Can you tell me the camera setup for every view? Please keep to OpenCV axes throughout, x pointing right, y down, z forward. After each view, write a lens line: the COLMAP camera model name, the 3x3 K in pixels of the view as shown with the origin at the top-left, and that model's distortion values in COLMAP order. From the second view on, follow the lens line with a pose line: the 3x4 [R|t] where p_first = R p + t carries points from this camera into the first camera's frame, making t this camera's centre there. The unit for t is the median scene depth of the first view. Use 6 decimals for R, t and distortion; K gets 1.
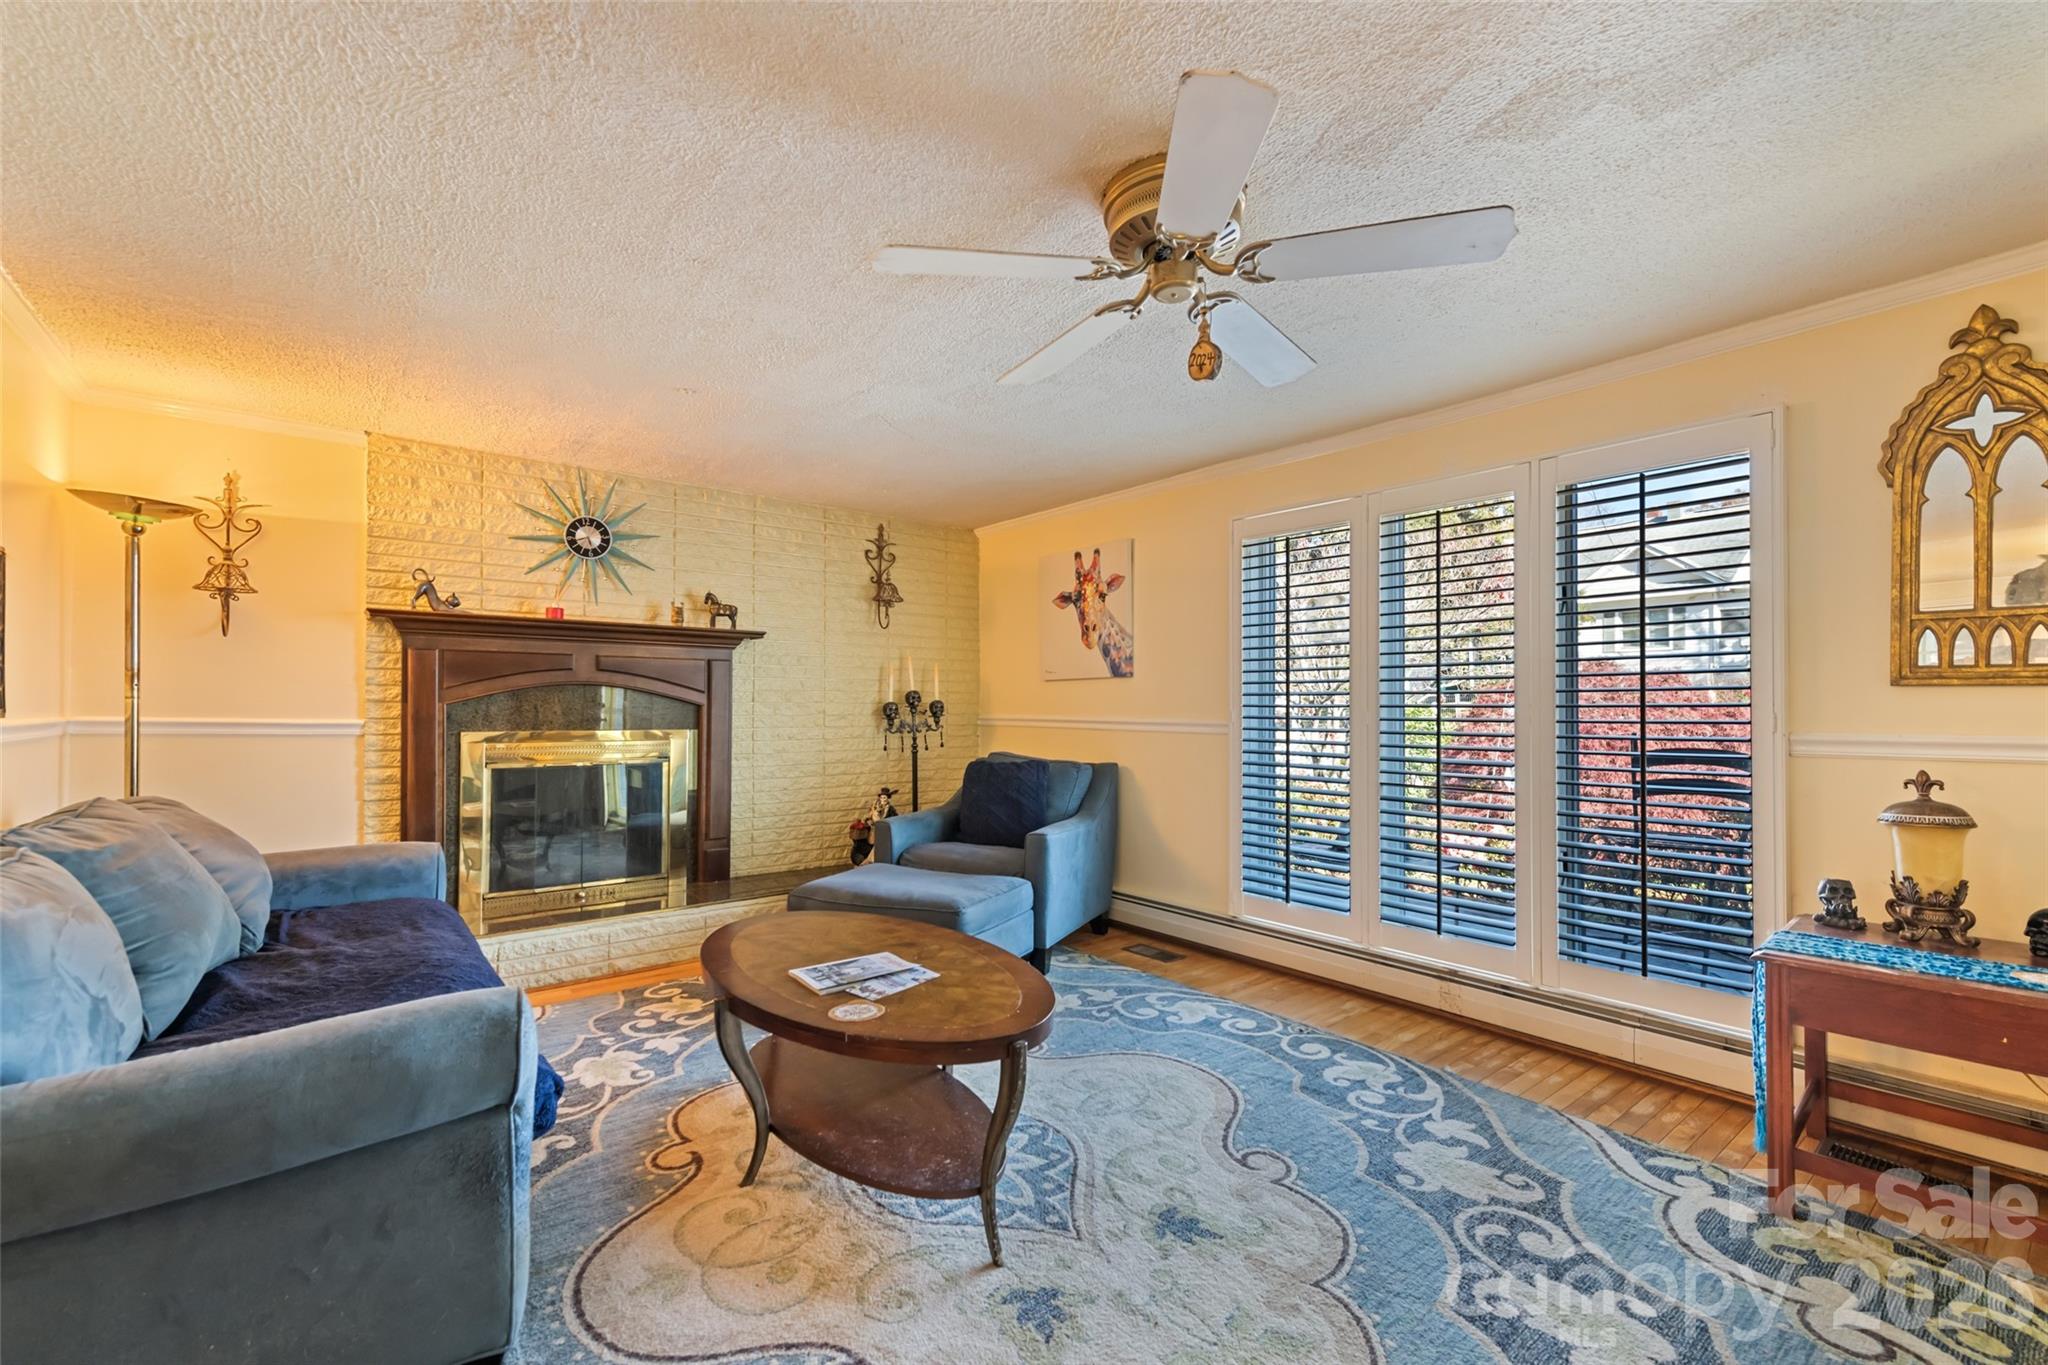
lens RADIAL K [[871.3, 0, 1024.0], [0, 871.3, 682.5], [0, 0, 1]] dist [0.020087, -0.000142]
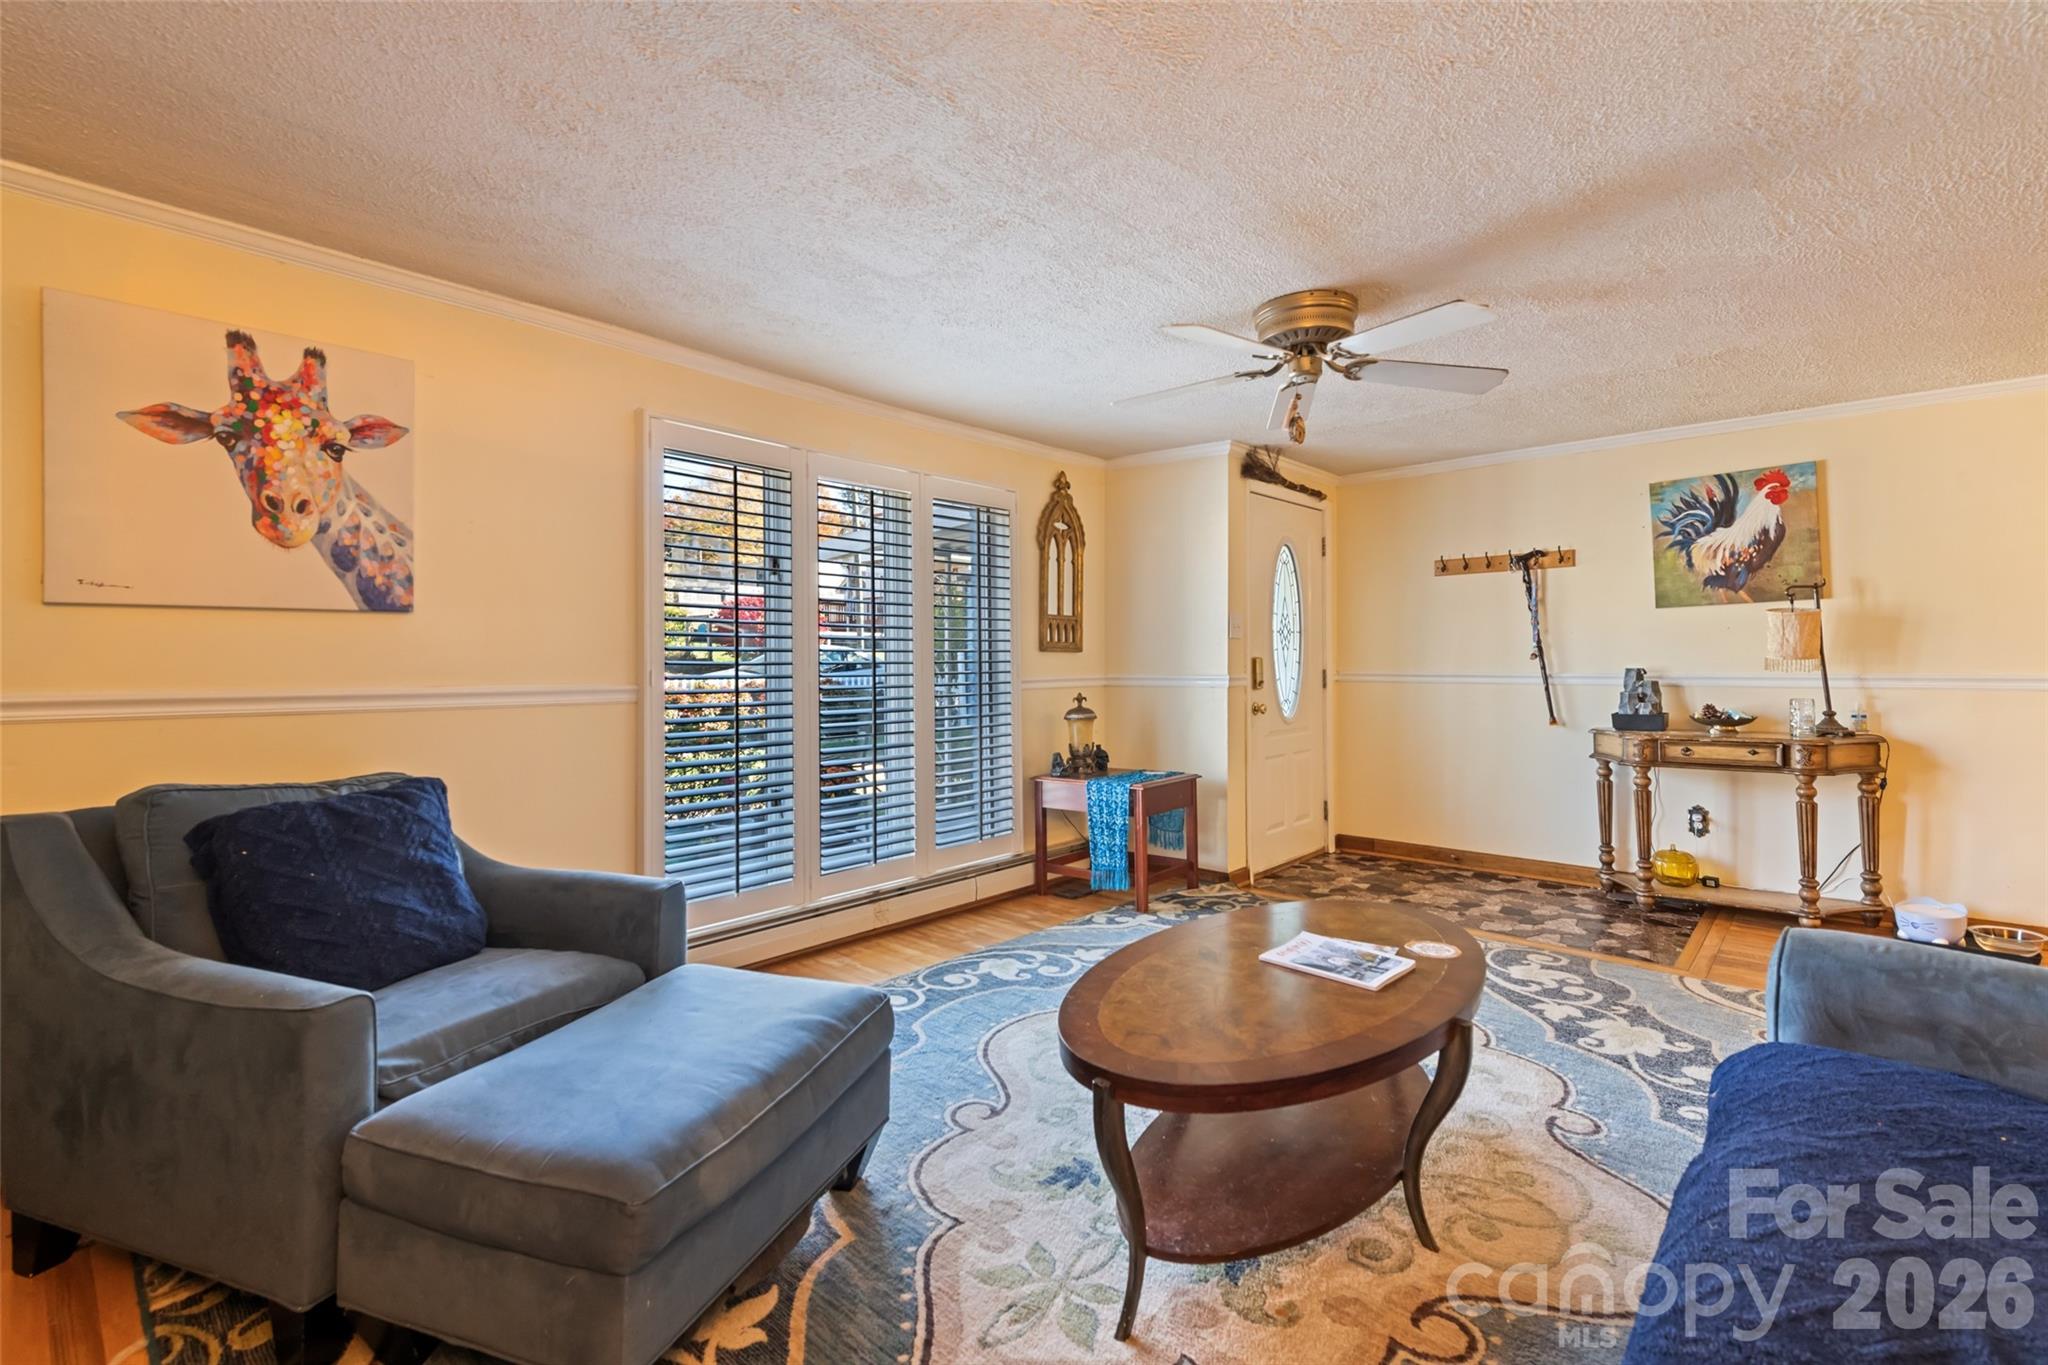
lens RADIAL K [[909.9, 0, 1030.4], [0, 909.9, 644.9], [0, 0, 1]] dist [0.015142, 0.000010]
pose [[-0.163055, 0.013385, 0.986526, -0.574209], [-0.026525, 0.999487, -0.017945, 0.015277], [-0.986260, -0.029094, -0.162616, 0.785997]]
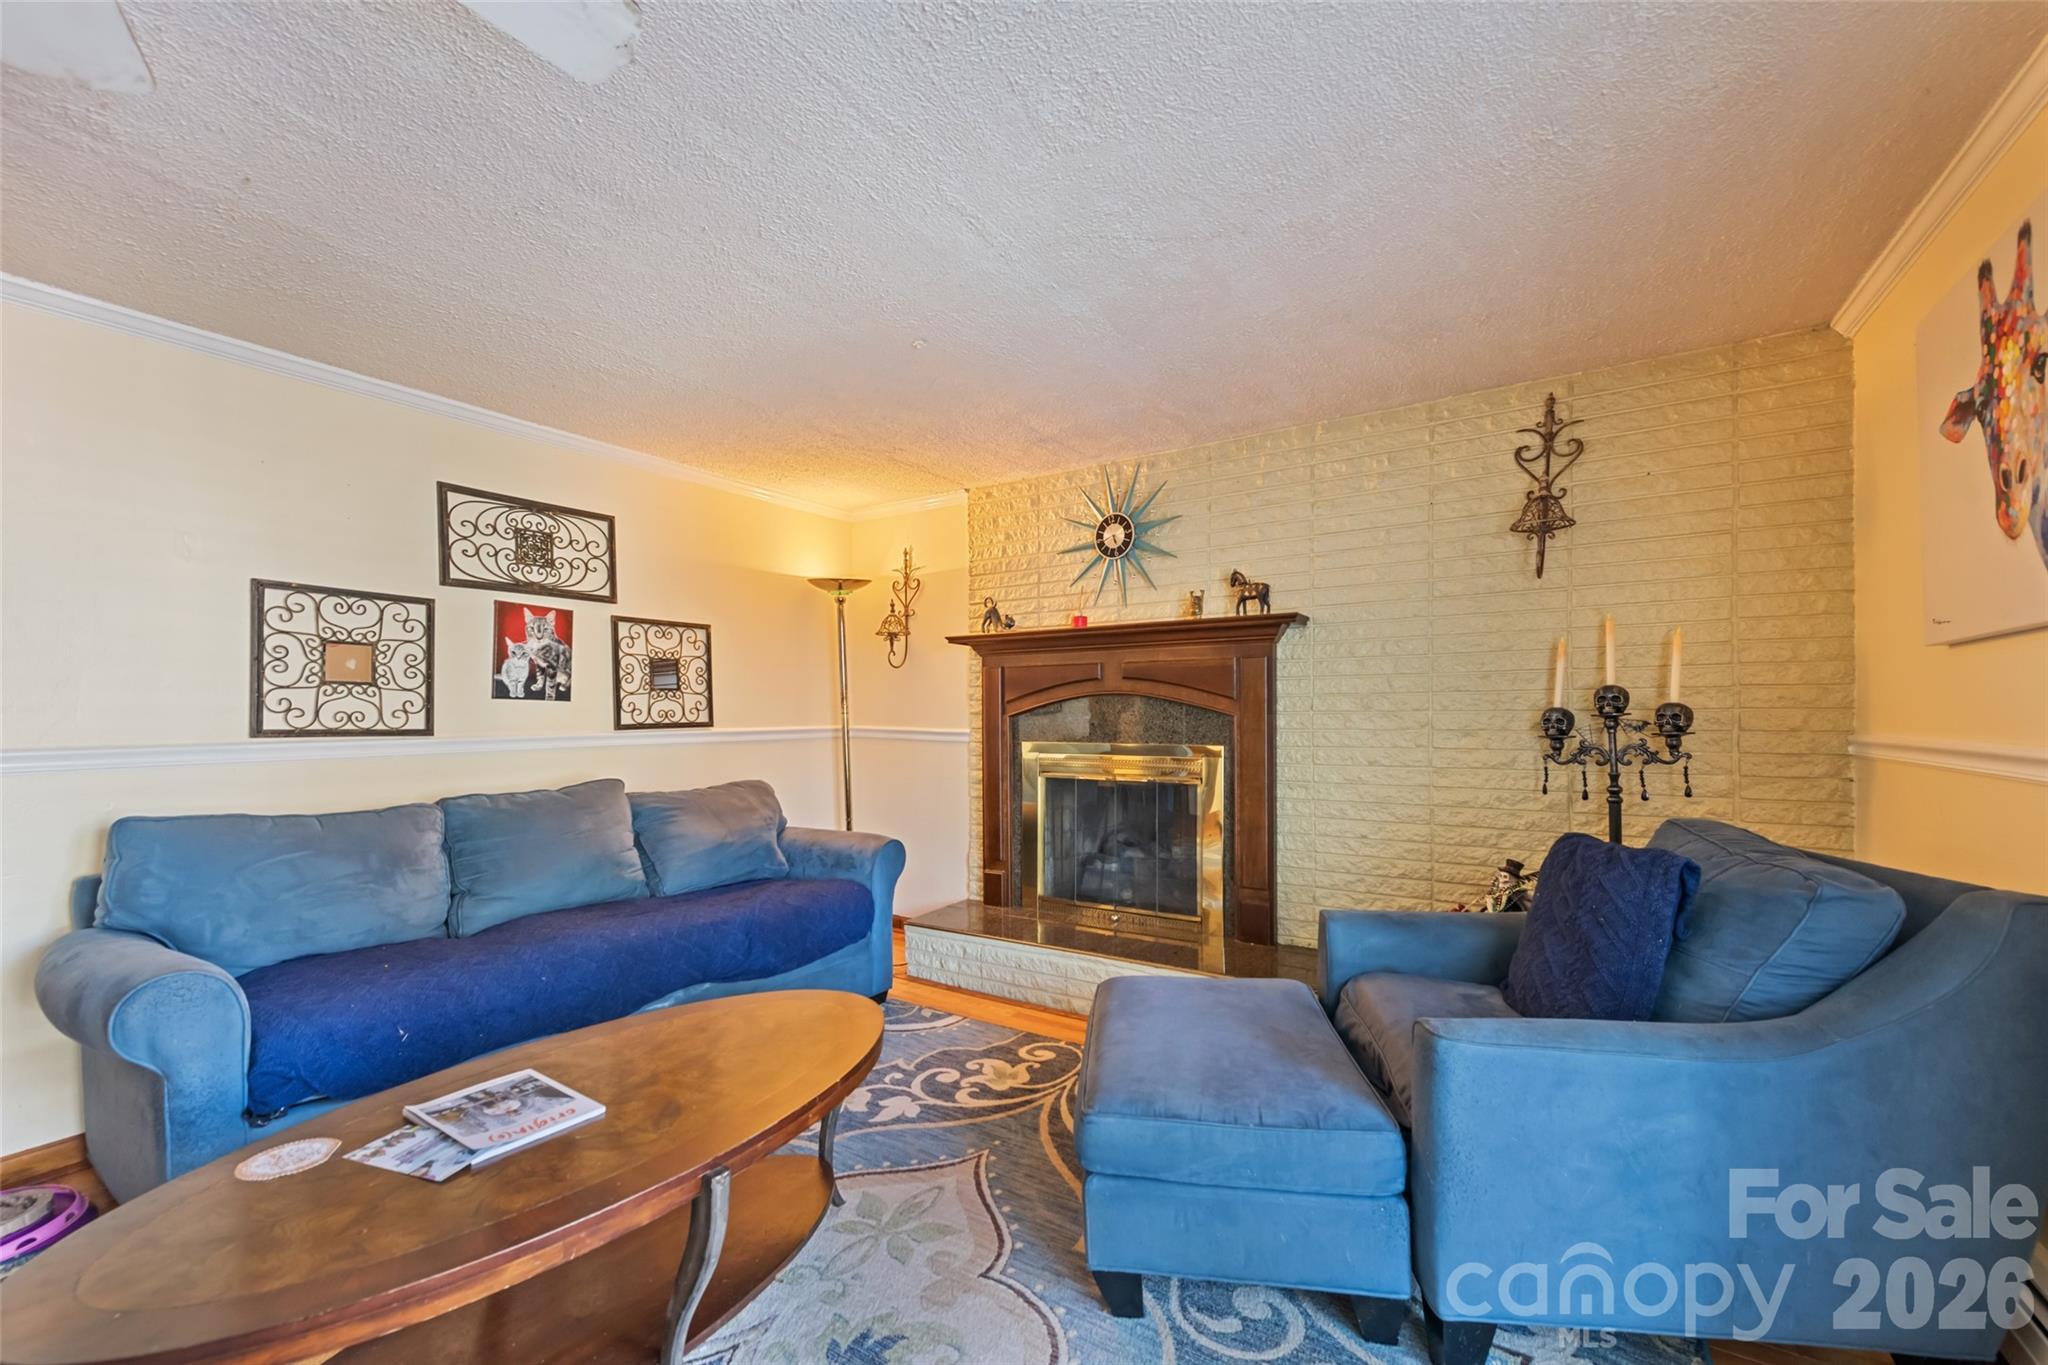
lens RADIAL K [[816.8, 0, 1021.1], [0, 816.8, 711.6], [0, 0, 1]] dist [0.009654, -0.000501]
pose [[0.318075, -0.008504, -0.948027, 0.293796], [0.032646, 0.999465, 0.001988, 0.015742], [0.947503, -0.031582, 0.318183, 0.633300]]
